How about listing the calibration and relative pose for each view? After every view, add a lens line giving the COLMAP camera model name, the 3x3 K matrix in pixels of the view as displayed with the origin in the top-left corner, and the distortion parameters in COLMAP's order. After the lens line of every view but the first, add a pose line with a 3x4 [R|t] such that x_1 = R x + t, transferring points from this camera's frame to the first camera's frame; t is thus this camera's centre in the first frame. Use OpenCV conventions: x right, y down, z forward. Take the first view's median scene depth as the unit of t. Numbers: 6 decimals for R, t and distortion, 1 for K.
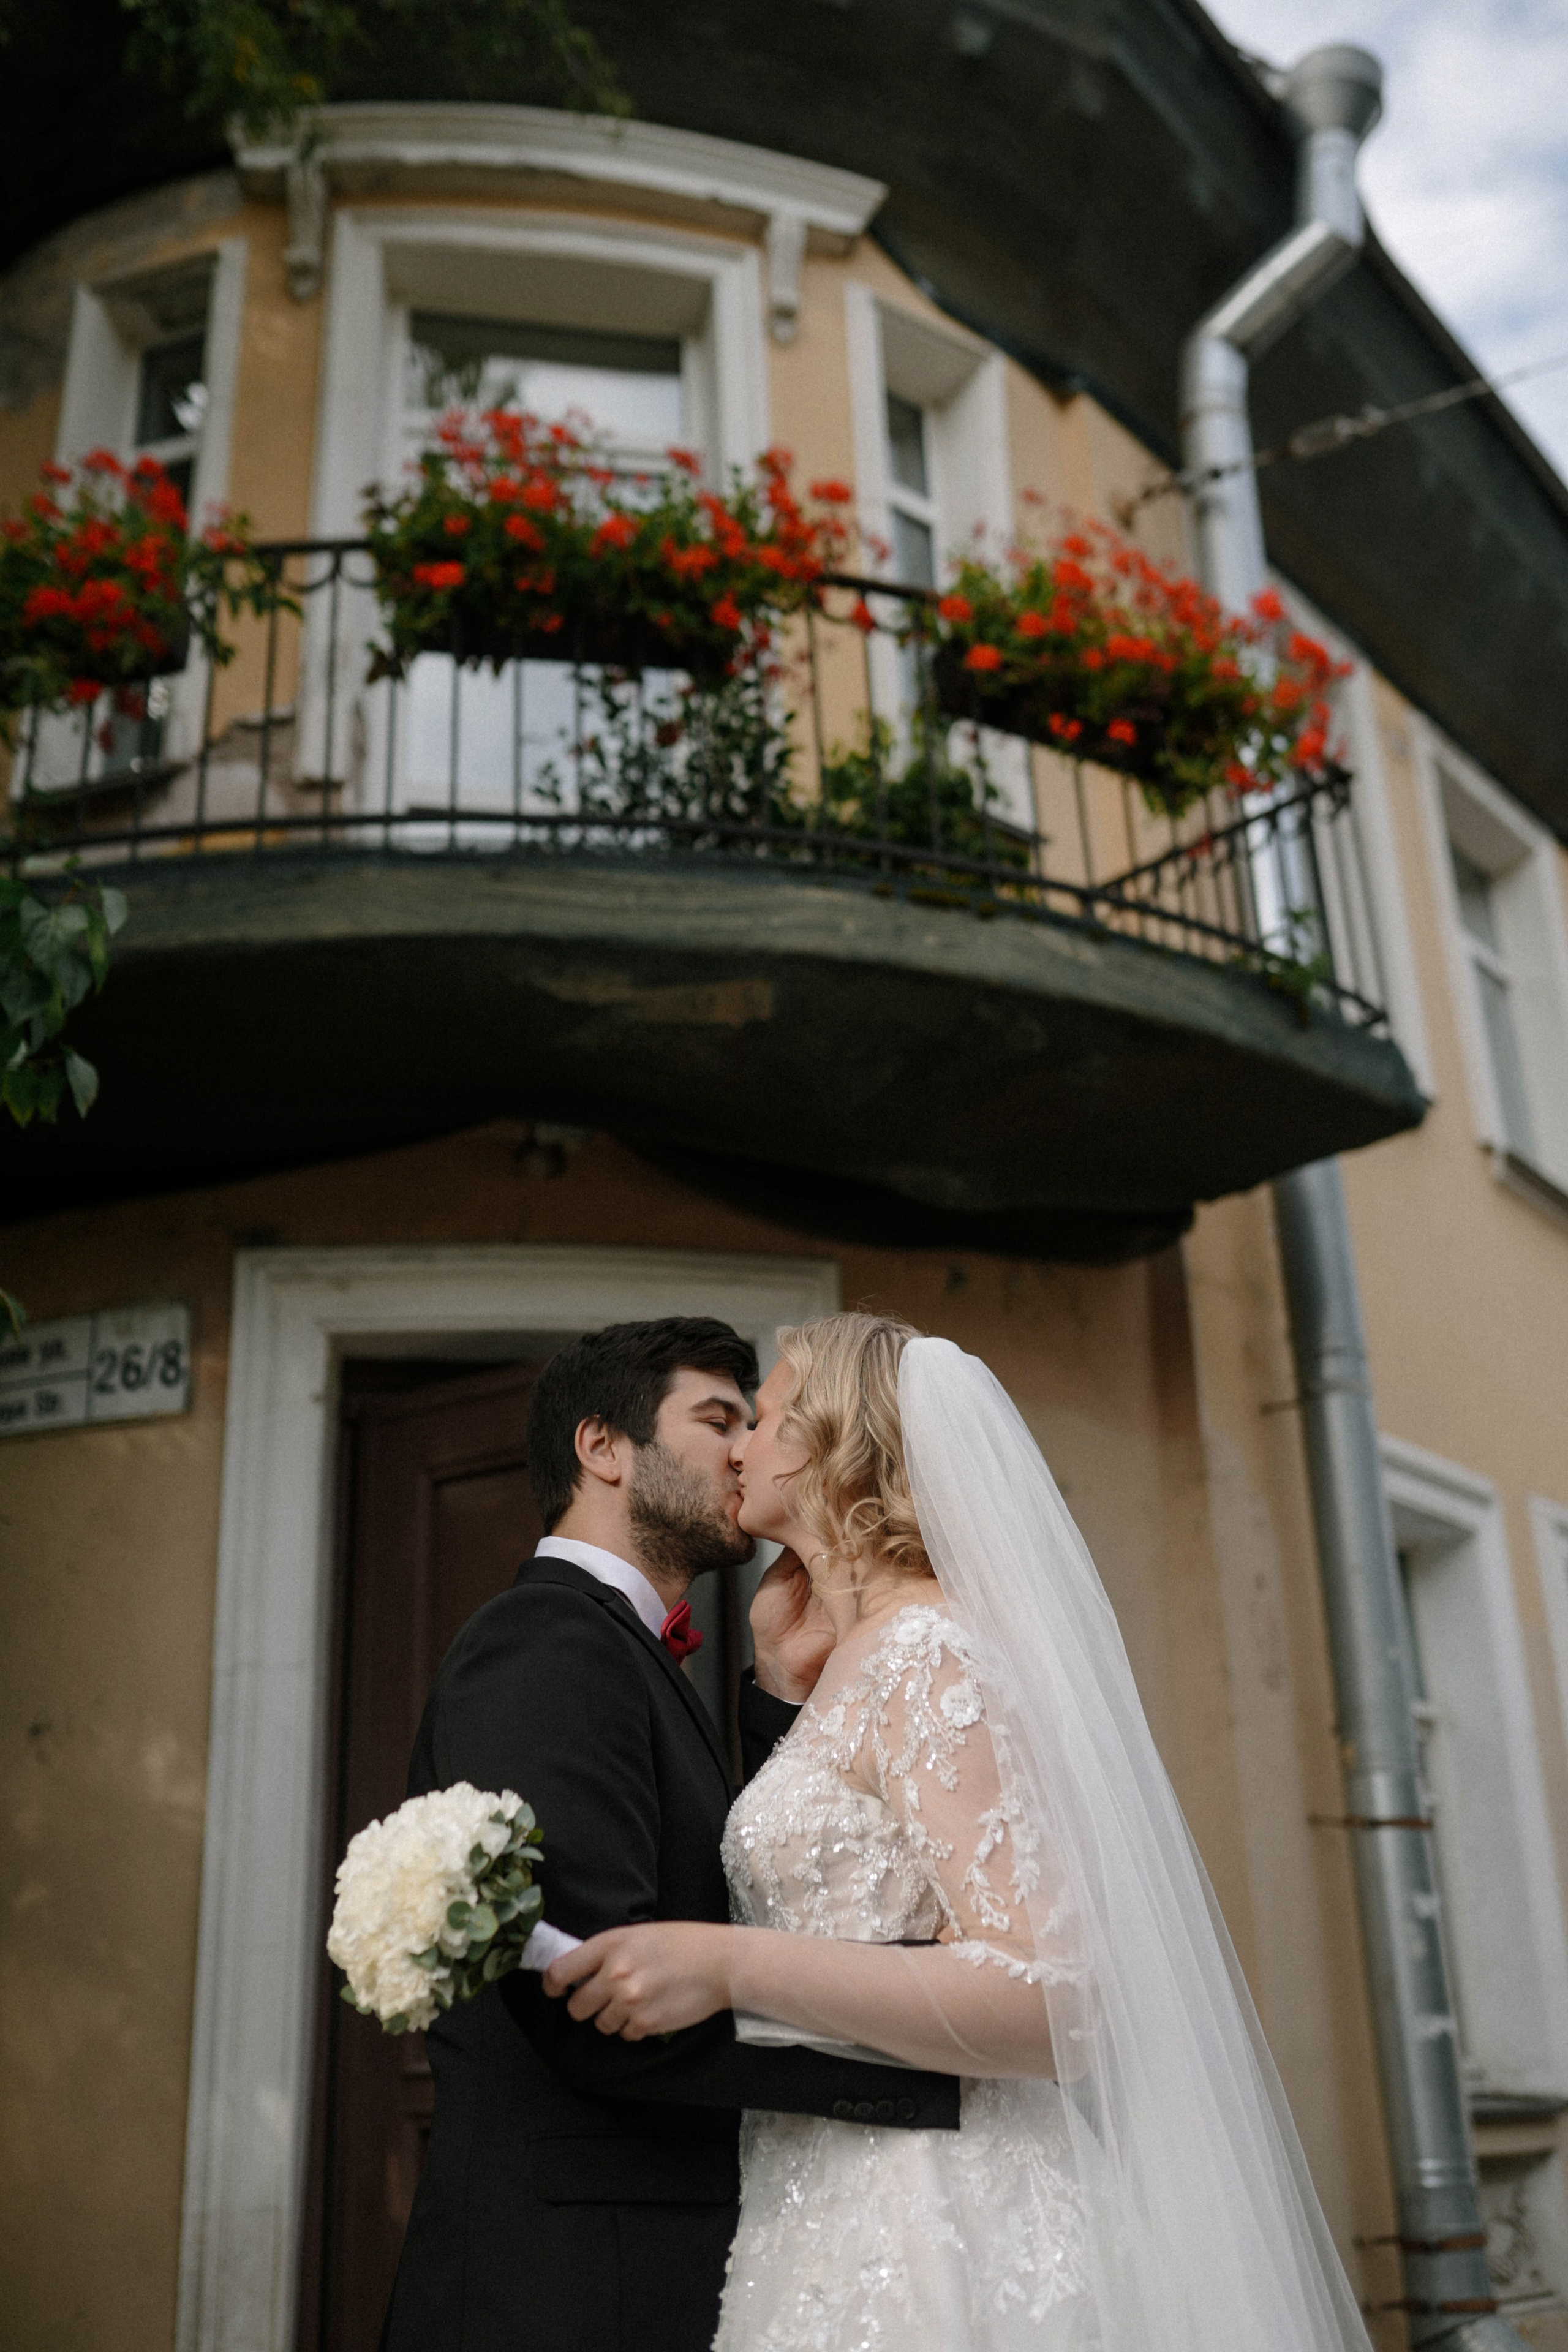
lens RADIAL K [[2253.1, 0, 788.2], [0, 2253.1, 1191.2], [0, 0, 1]] dist [-0.026935, 0.000000]
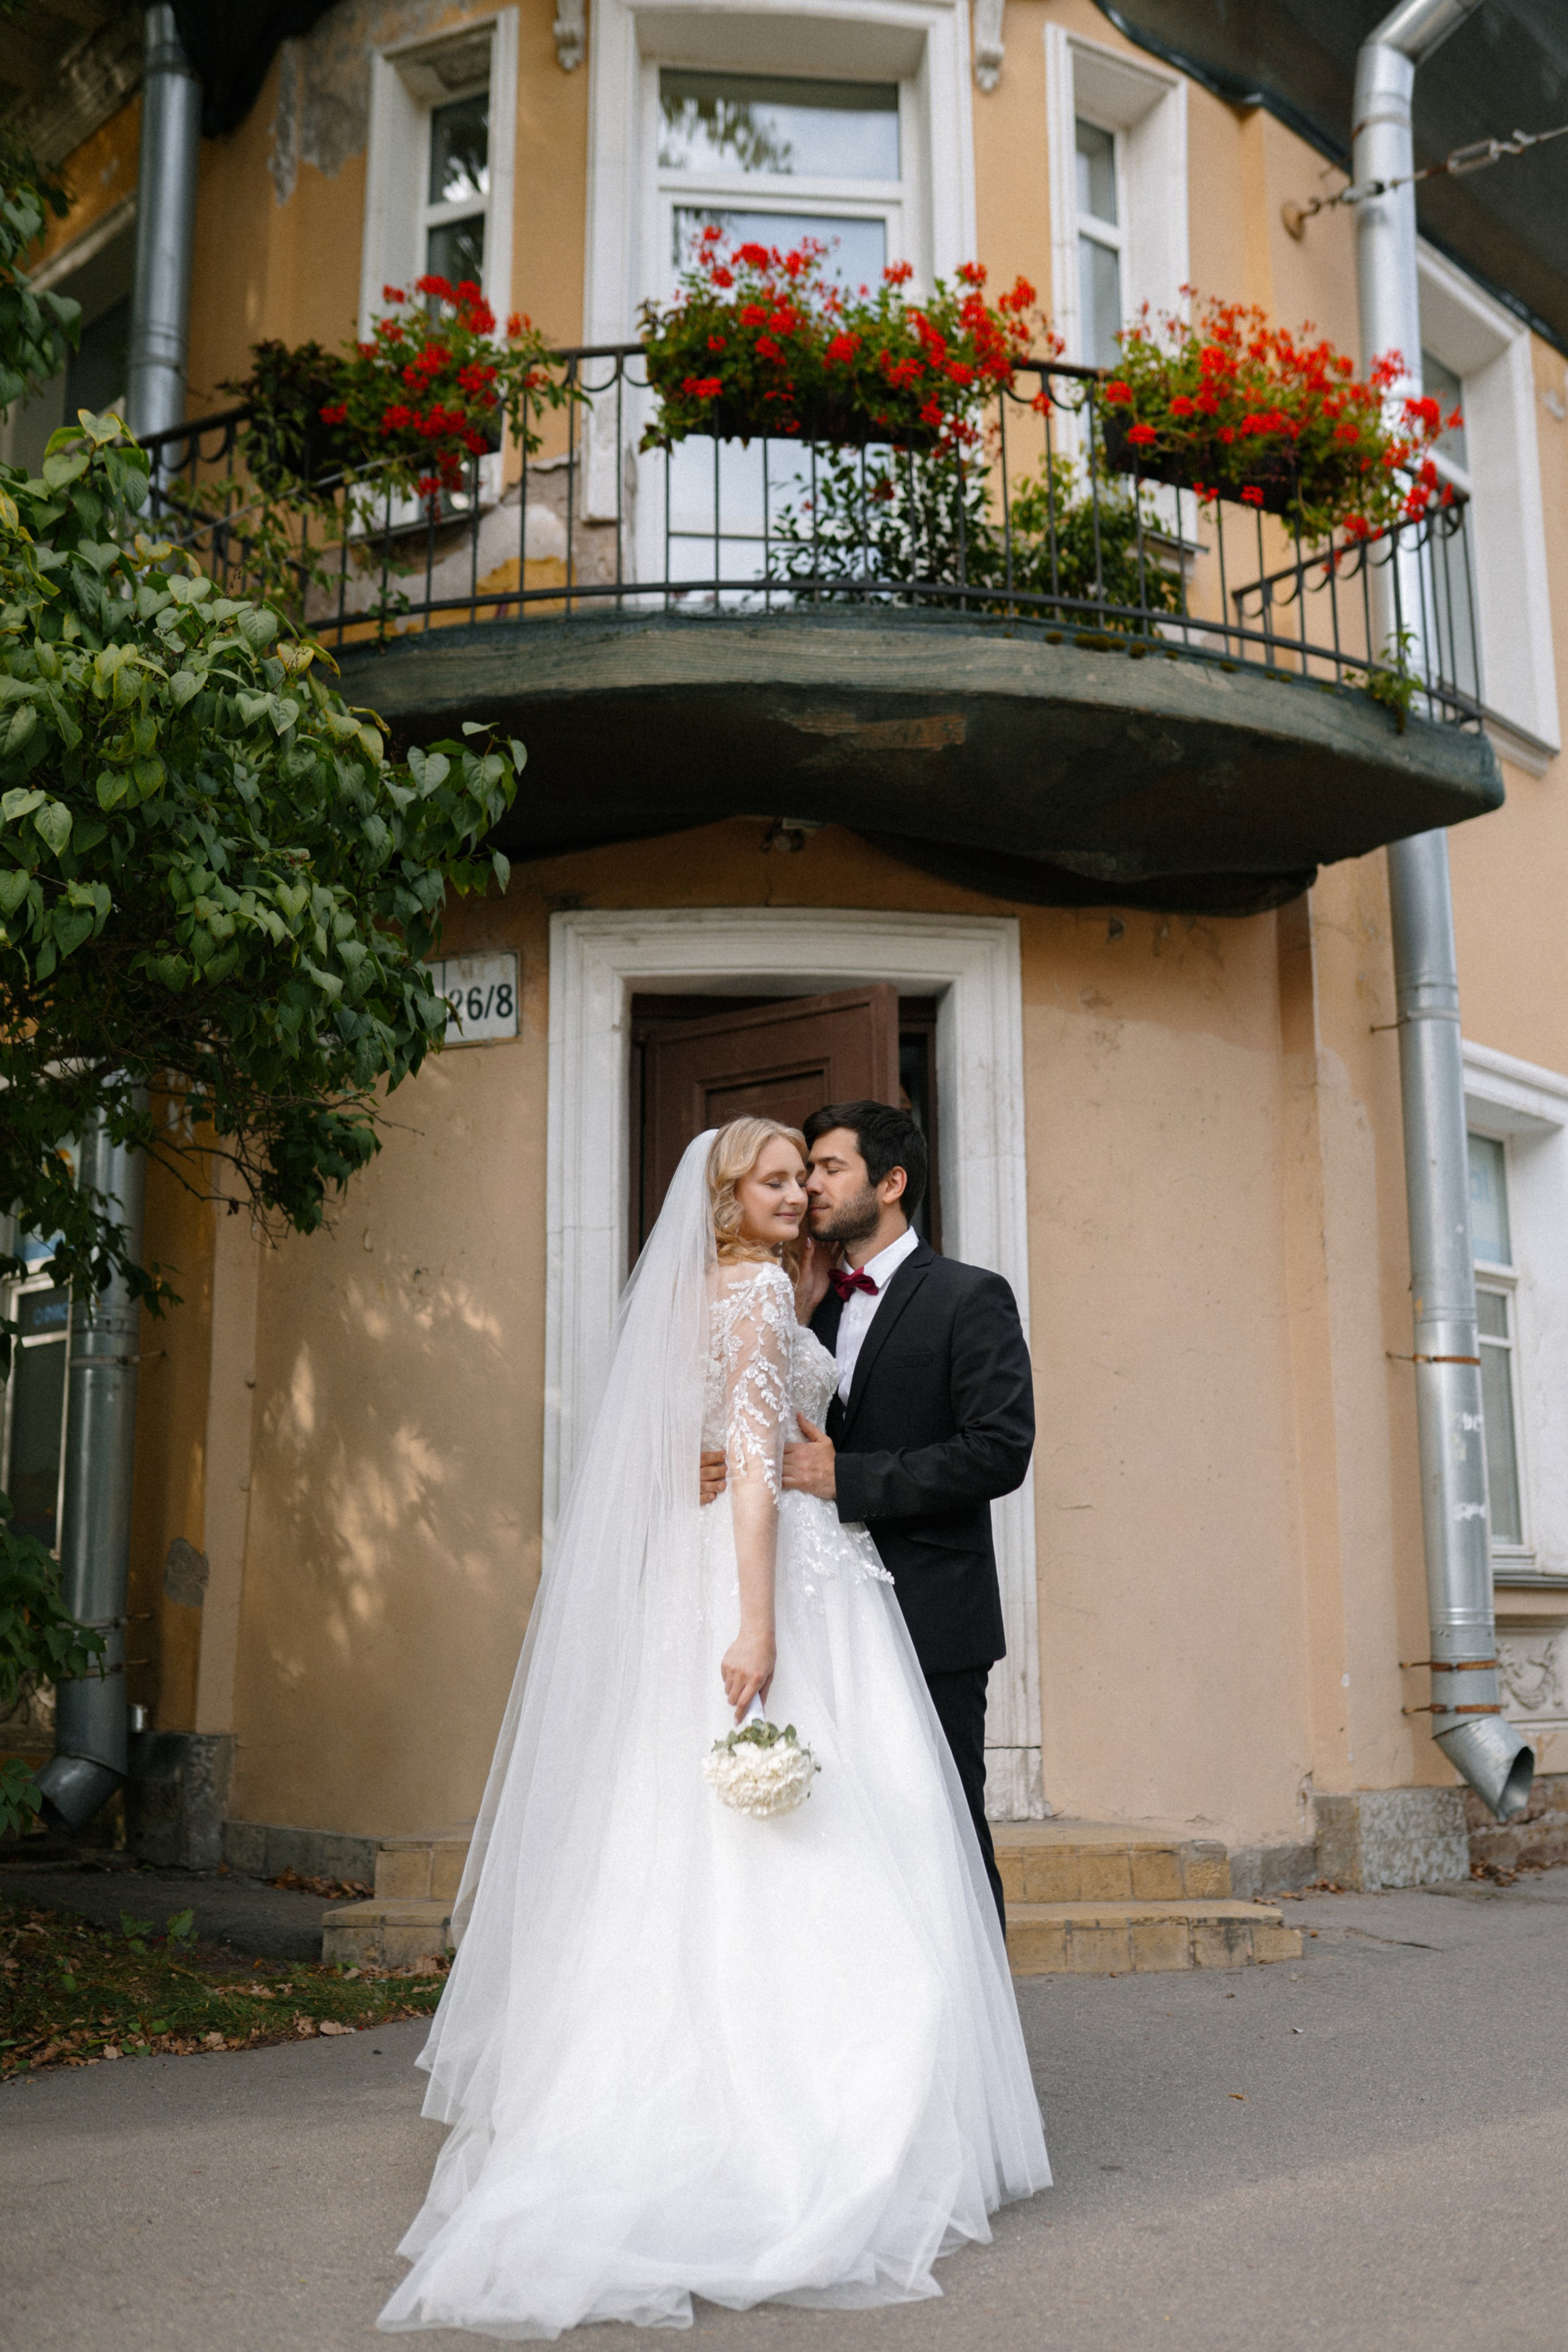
lens RADIAL K [[2253.1, 0, 785.3], [0, 2253.1, 1174.8], [0, 0, 1]] dist [-0.026935, 0.000000]
pose [[0.995191, 0.012507, -0.097155, 0.016509], [0.006494, 0.981211, 0.192828, -0.074424], [0.097741, -0.192532, 0.976411, -0.279867]]
